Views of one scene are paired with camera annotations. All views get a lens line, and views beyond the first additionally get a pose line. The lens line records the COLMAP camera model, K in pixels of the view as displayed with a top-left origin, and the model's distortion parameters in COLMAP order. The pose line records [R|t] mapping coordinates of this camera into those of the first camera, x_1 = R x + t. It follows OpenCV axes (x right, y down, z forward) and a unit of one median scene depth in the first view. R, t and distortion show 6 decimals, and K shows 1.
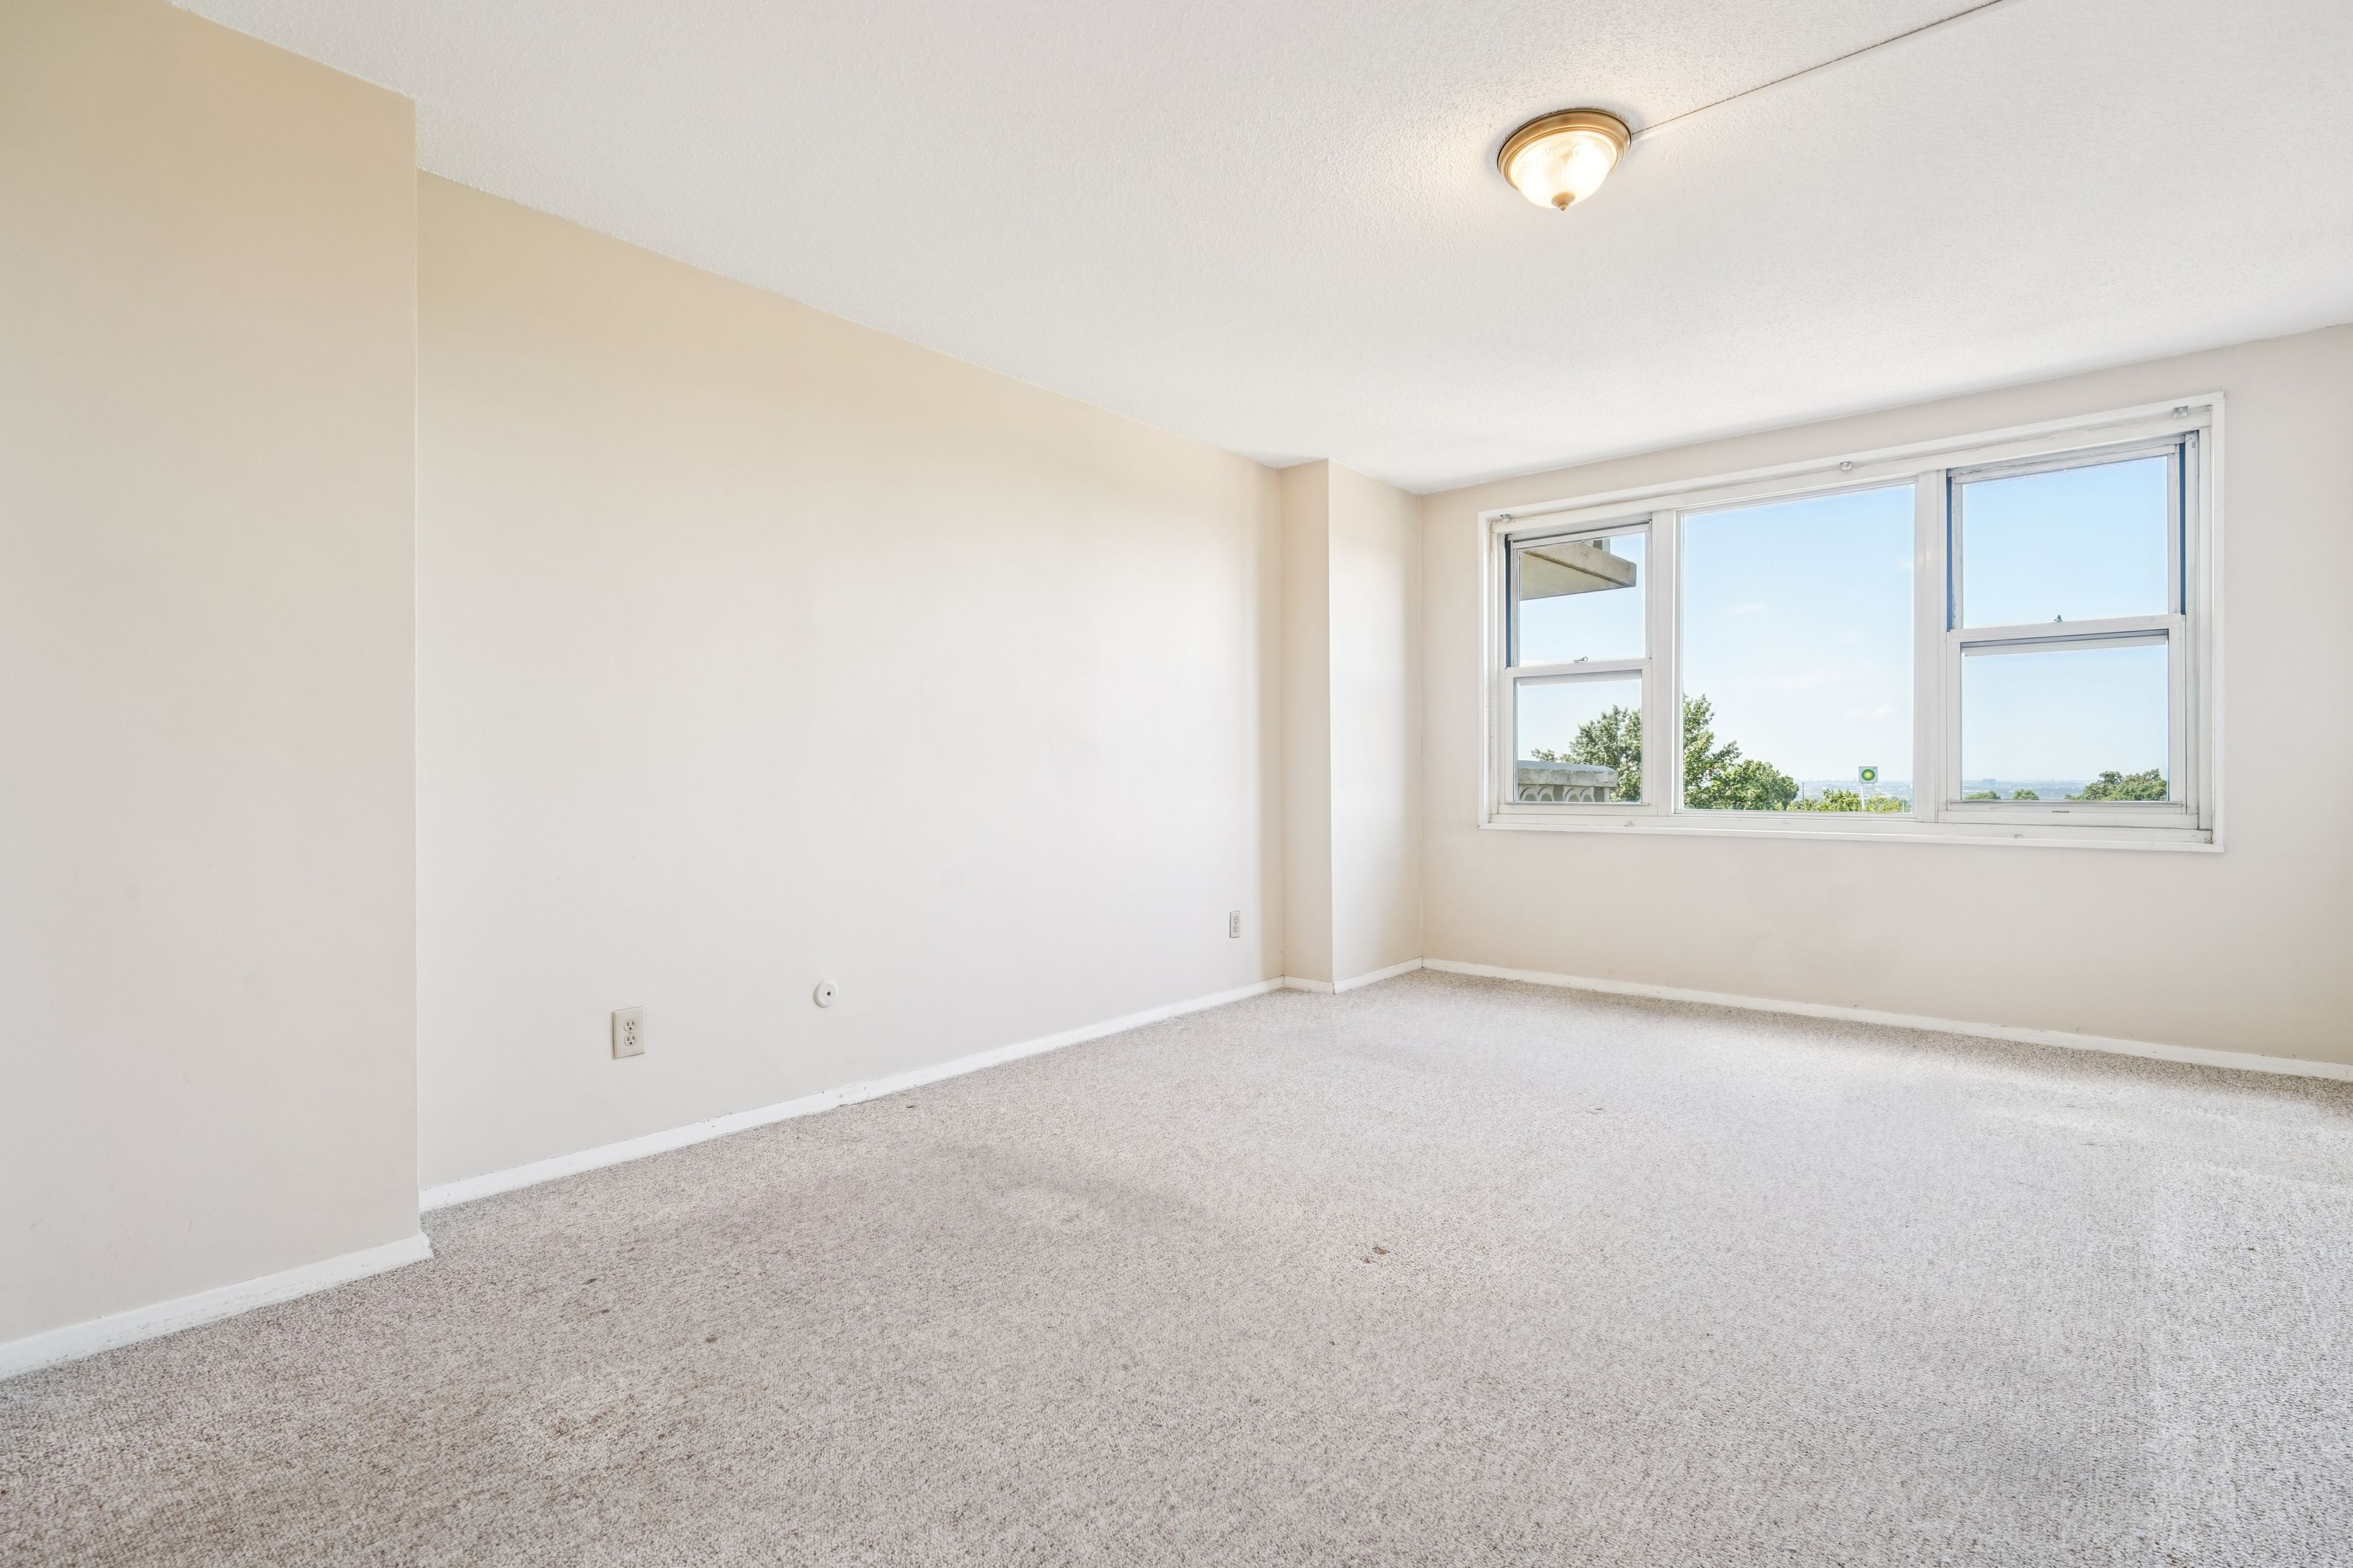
lens RADIAL K [[1113.7, 0, 1179.7], [0, 1113.7, 781.5], [0, 0, 1]] dist [0.000629, -0.001248]
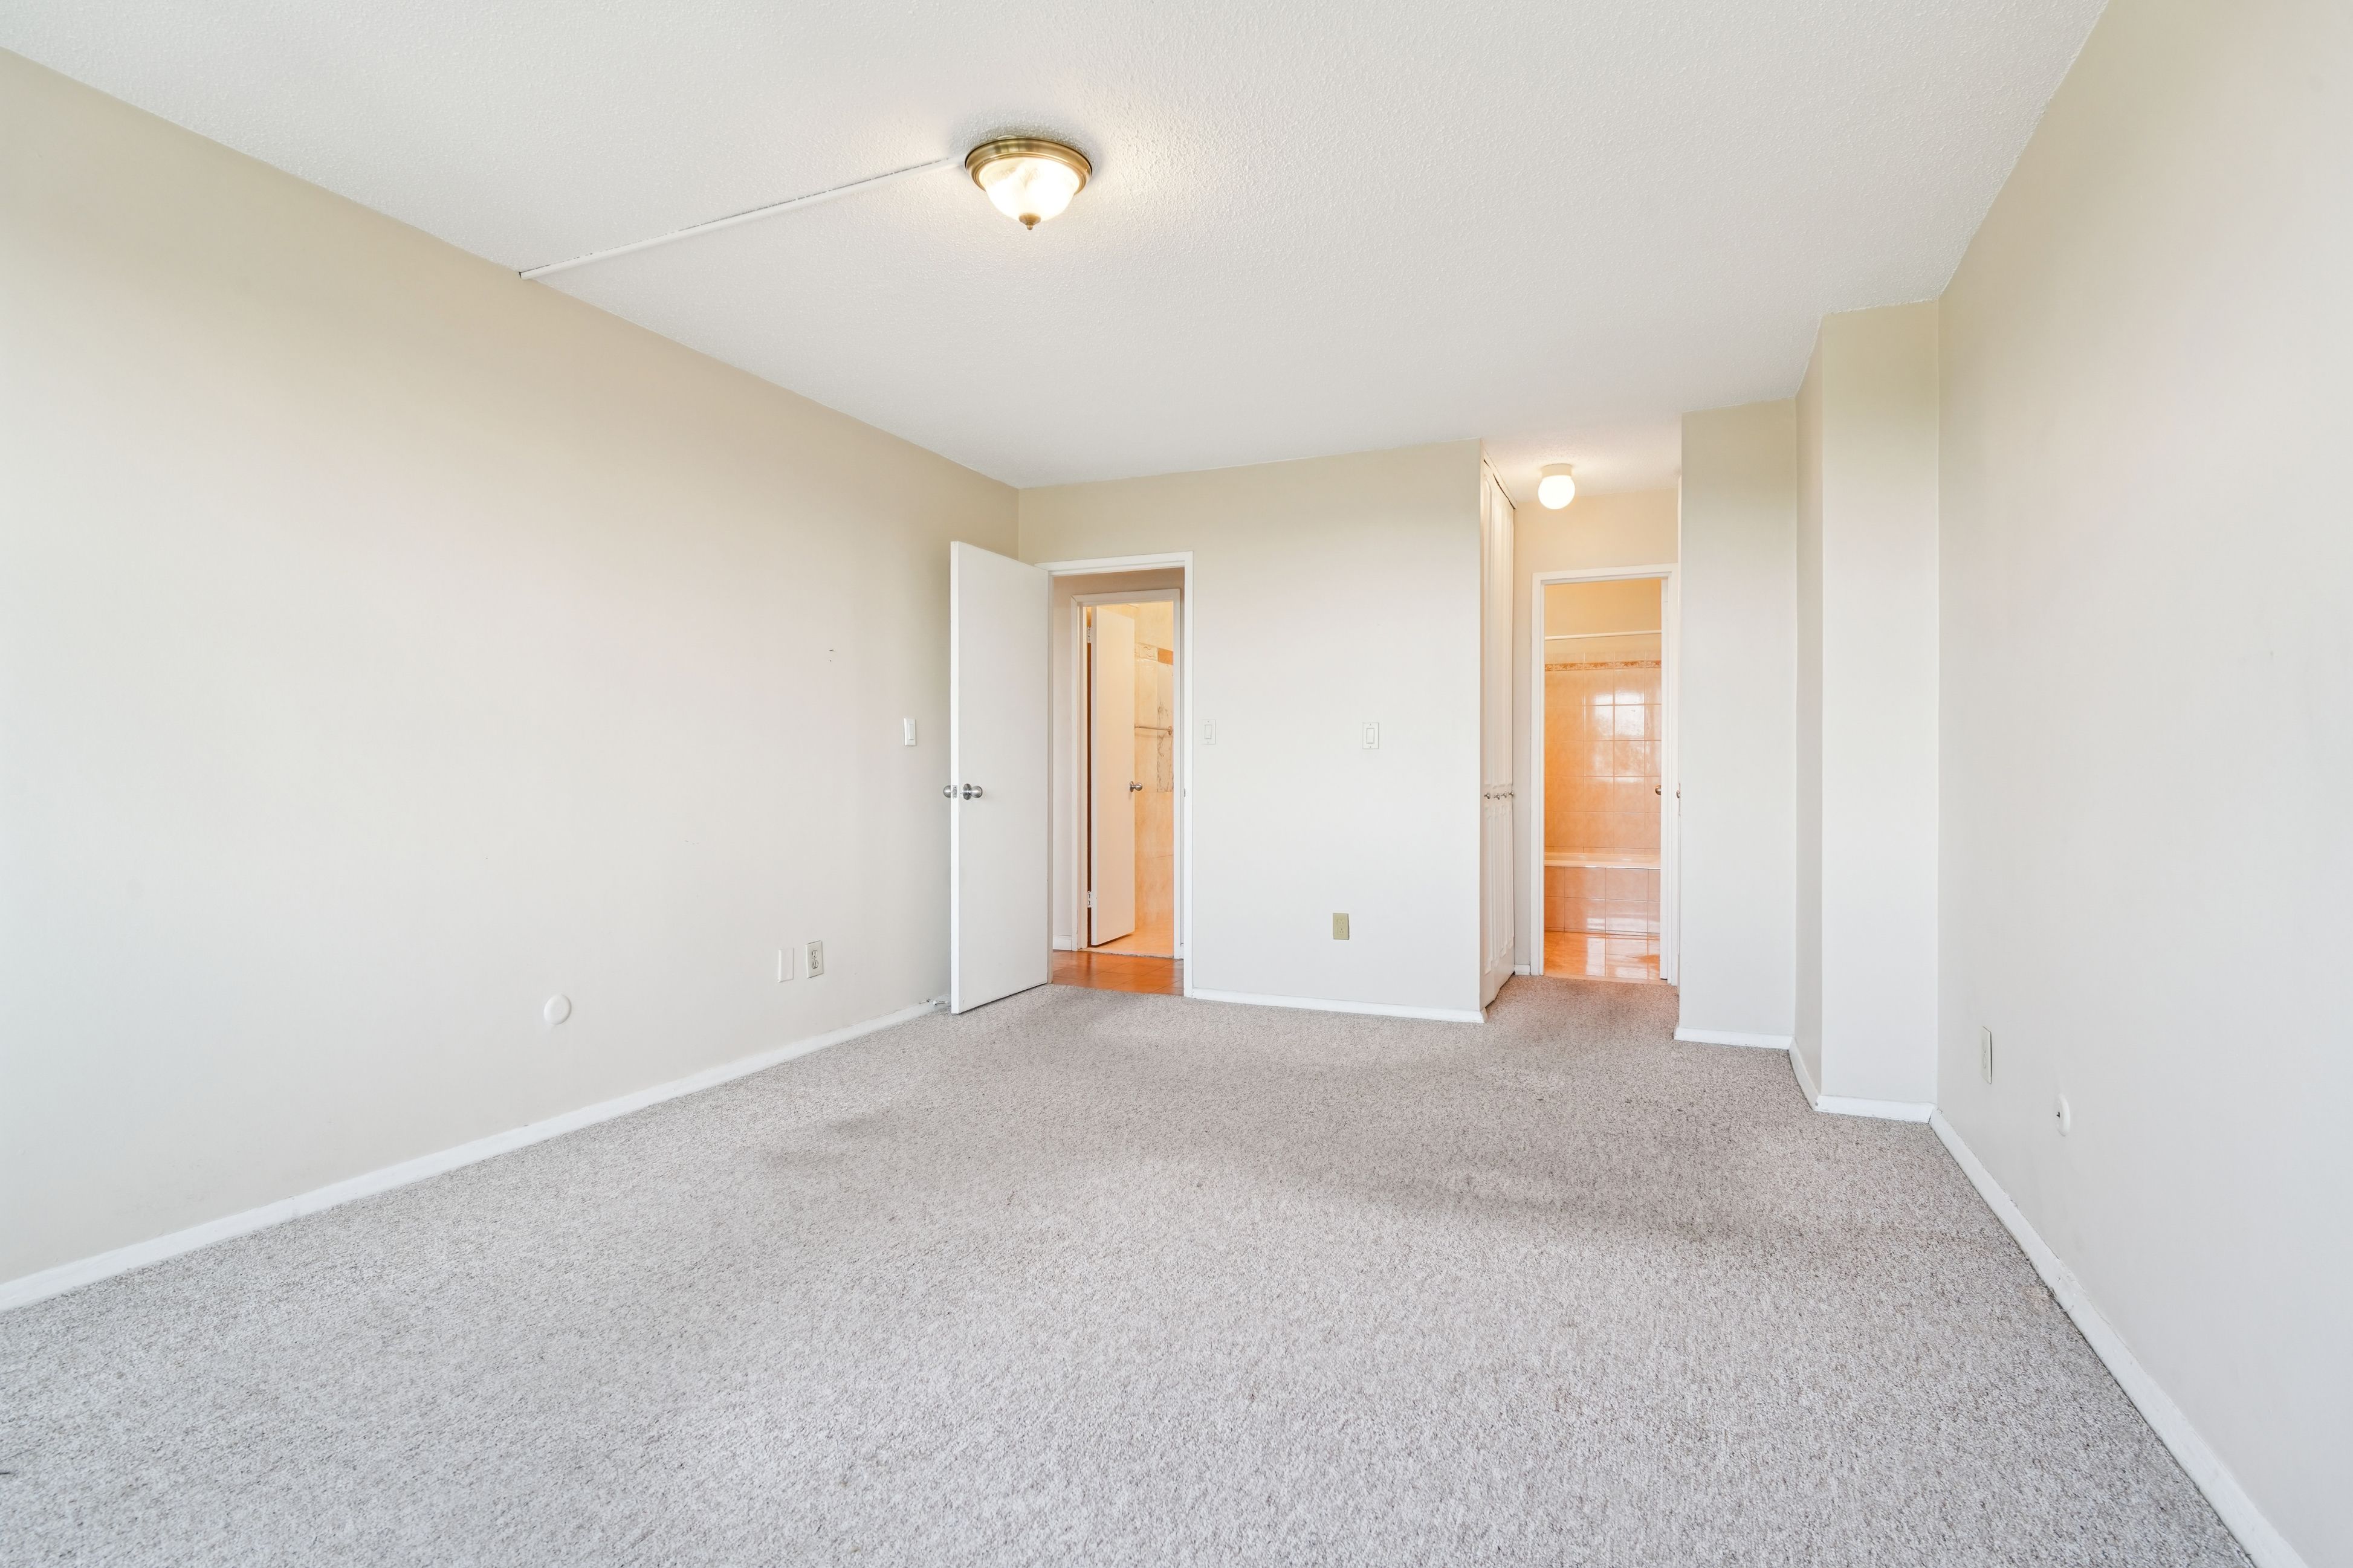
lens RADIAL K [[1113.7, 0, 1179.7], [0, 1113.7, 781.5], [0, 0, 1]] dist [0.000629, -0.001248]
pose [[-0.956753, 0.004131, -0.290873, 0.464356], [0.000494, 0.999921, 0.012574, -0.019565], [0.290901, 0.011886, -0.956679, 1.828928]]
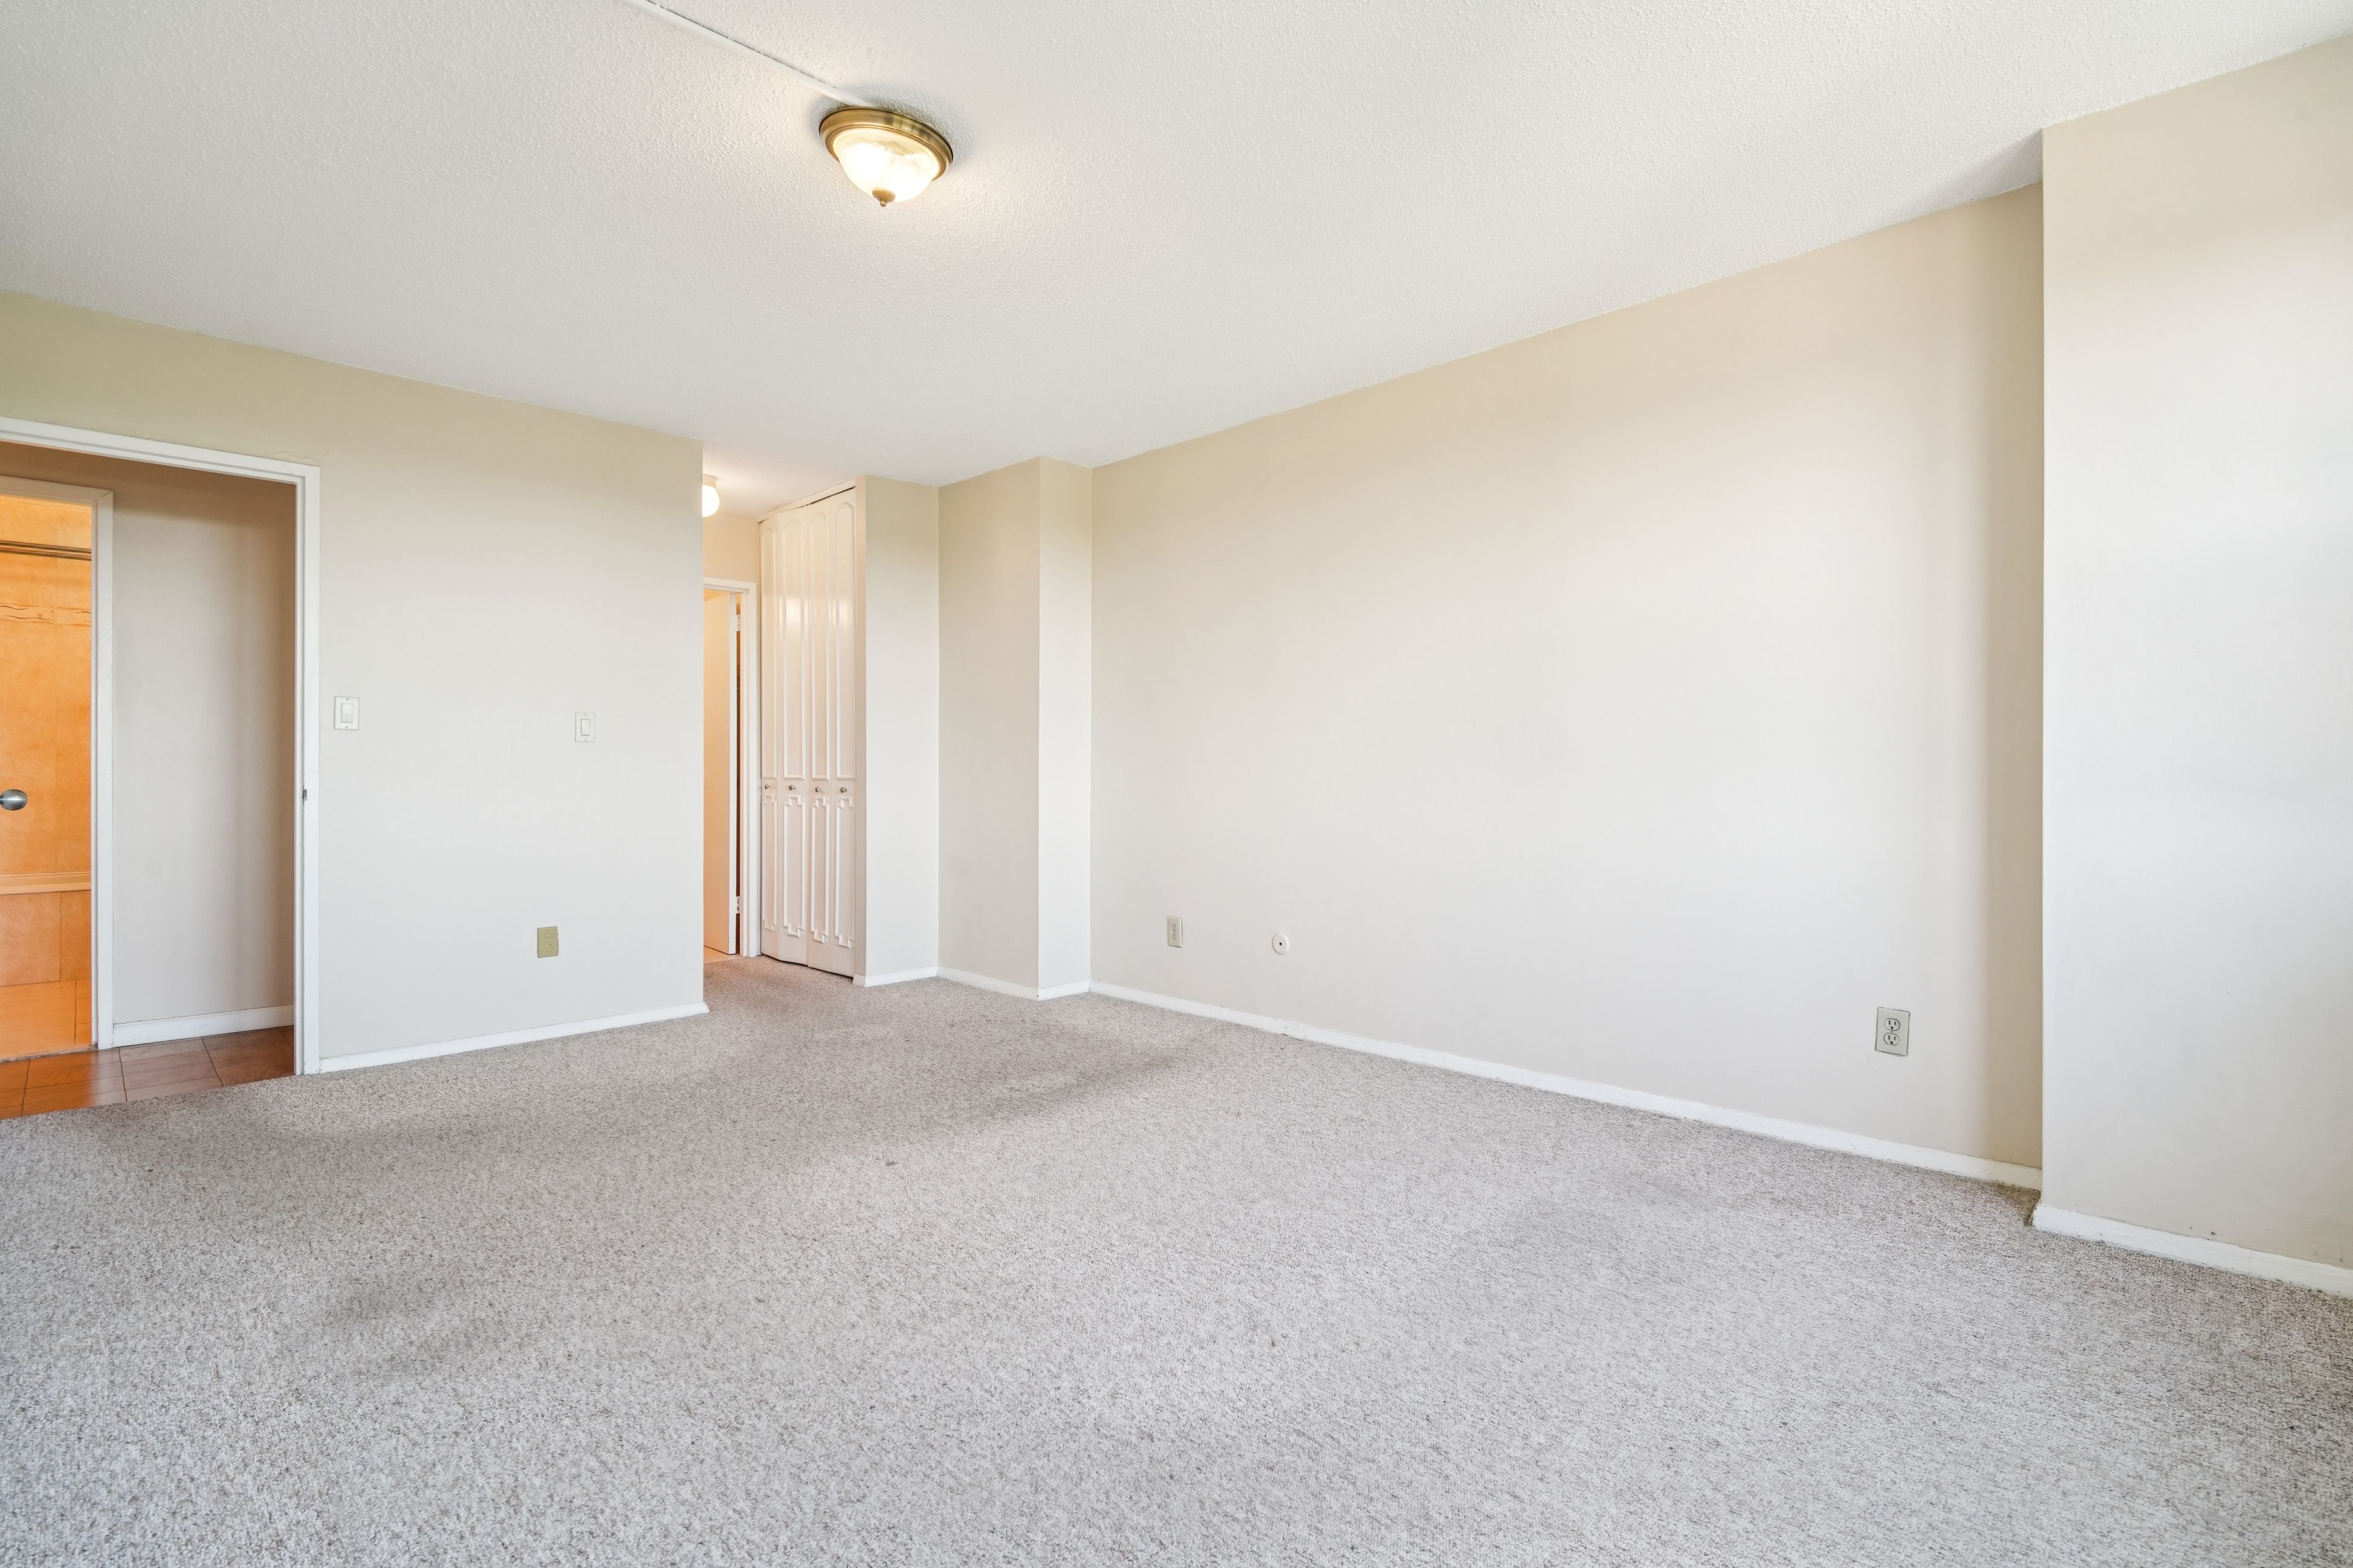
lens RADIAL K [[1094.6, 0, 1181.7], [0, 1094.6, 770.0], [0, 0, 1]] dist [0.001300, -0.005229]
pose [[-0.075365, 0.002086, -0.997154, 1.169768], [-0.002810, 0.999993, 0.002305, -0.014371], [0.997152, 0.002976, -0.075359, 1.215158]]
